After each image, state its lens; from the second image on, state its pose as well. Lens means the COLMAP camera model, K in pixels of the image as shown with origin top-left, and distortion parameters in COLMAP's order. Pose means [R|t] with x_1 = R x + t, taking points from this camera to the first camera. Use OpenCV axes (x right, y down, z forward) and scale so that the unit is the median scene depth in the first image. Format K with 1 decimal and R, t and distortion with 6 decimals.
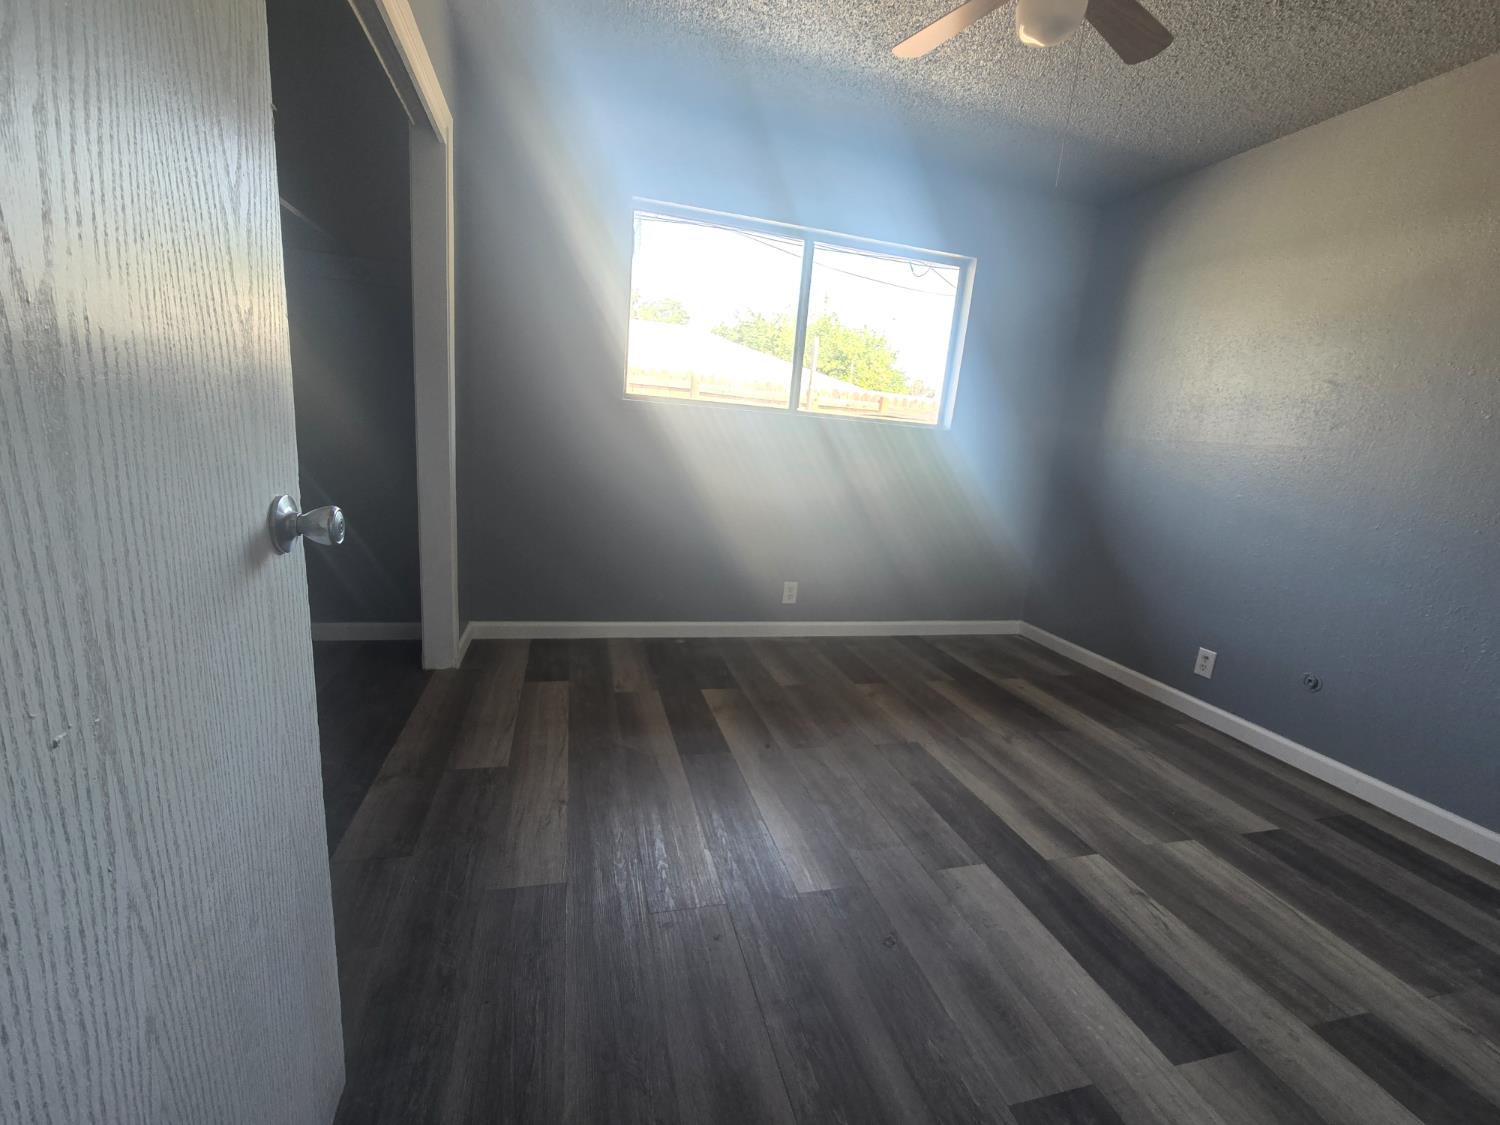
lens RADIAL K [[612.4, 0, 748.4], [0, 612.4, 568.9], [0, 0, 1]] dist [-0.003630, 0.000494]
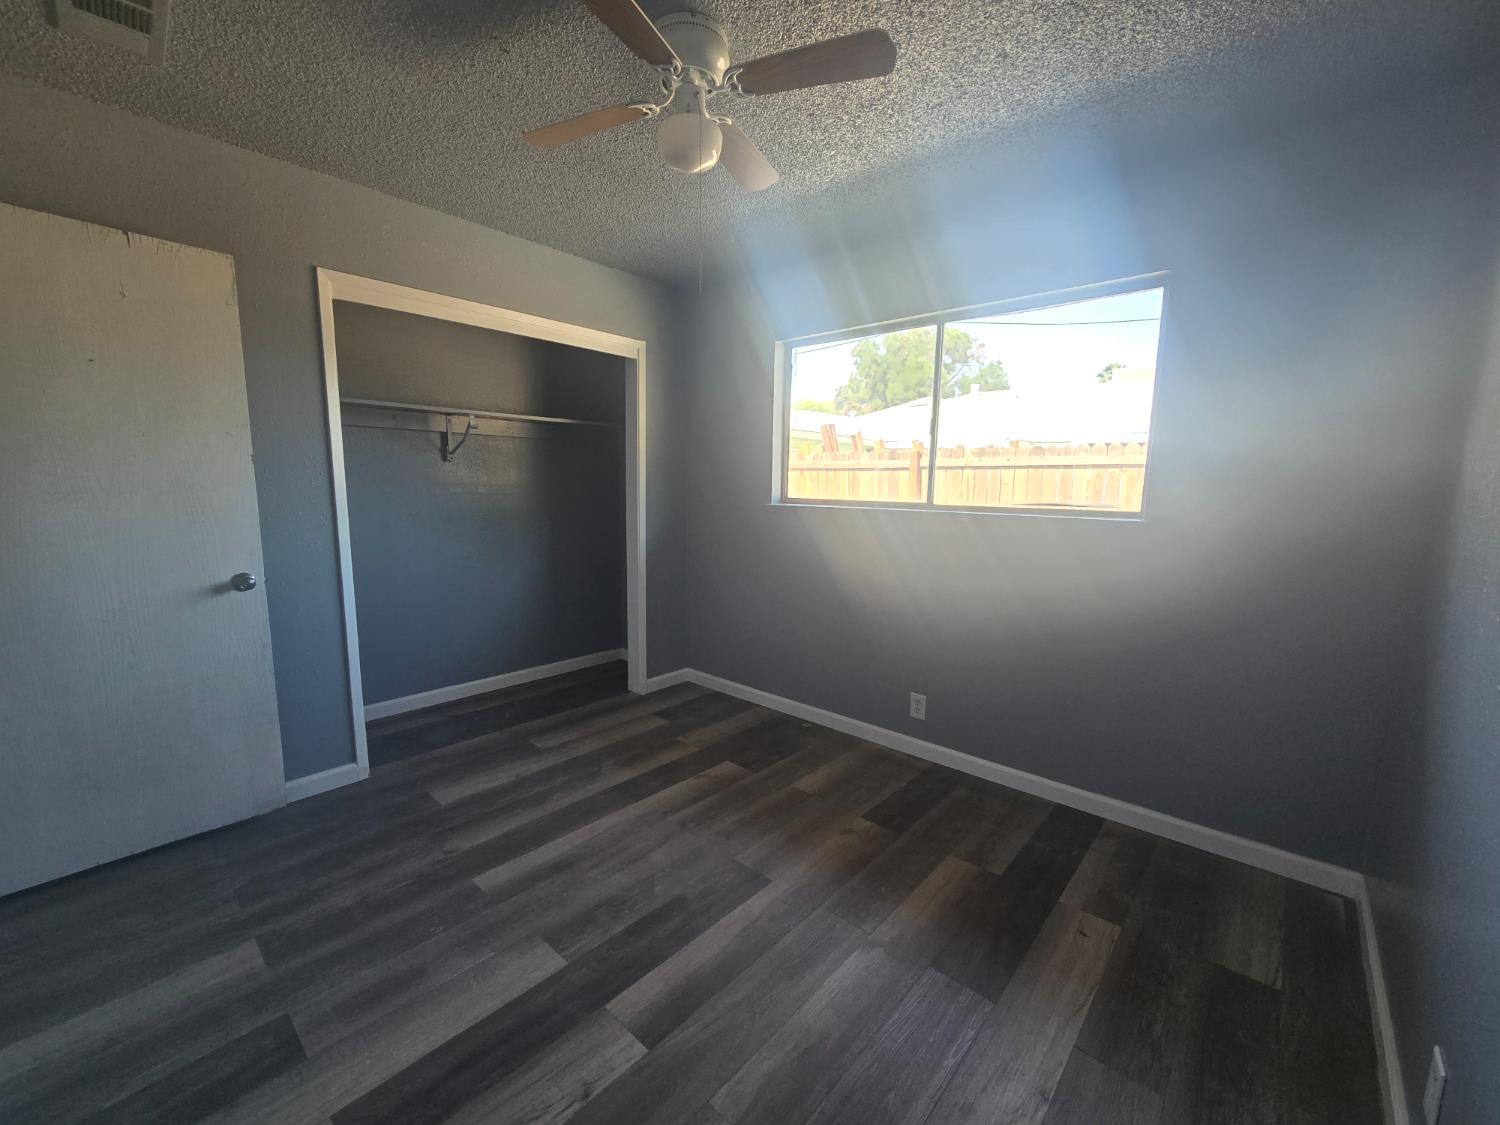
lens RADIAL K [[612.4, 0, 748.4], [0, 612.4, 568.9], [0, 0, 1]] dist [-0.003630, 0.000494]
pose [[0.549281, 0.045311, -0.834408, 0.842359], [-0.151493, 0.987382, -0.046109, -0.099776], [0.821791, 0.151734, 0.549215, 0.363353]]
